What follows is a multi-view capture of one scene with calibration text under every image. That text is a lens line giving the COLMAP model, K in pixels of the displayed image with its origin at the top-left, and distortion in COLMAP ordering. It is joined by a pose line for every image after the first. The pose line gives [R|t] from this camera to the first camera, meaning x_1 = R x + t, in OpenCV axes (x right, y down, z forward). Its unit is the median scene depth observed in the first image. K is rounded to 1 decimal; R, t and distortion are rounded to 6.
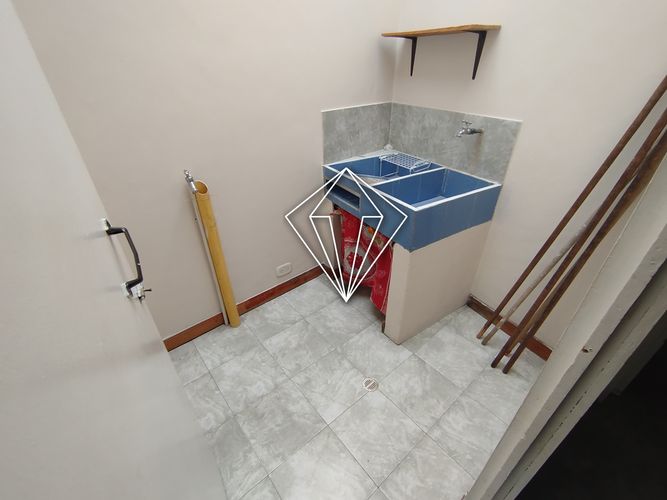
lens RADIAL K [[306.2, 0, 332.3], [0, 306.2, 247.8], [0, 0, 1]] dist [-0.002944, 0.009709]
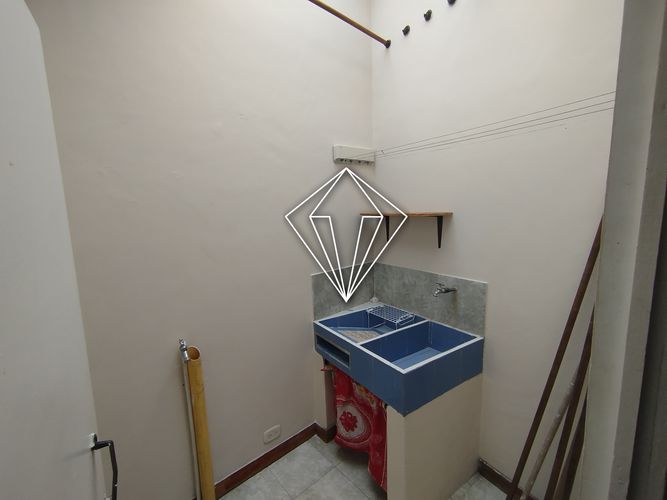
lens RADIAL K [[306.2, 0, 332.2], [0, 306.2, 251.9], [0, 0, 1]] dist [-0.002944, 0.009709]
pose [[0.999493, -0.024243, 0.020648, 0.018690], [0.030394, 0.919693, -0.391459, -0.076356], [-0.009499, 0.391888, 0.919964, -0.068894]]
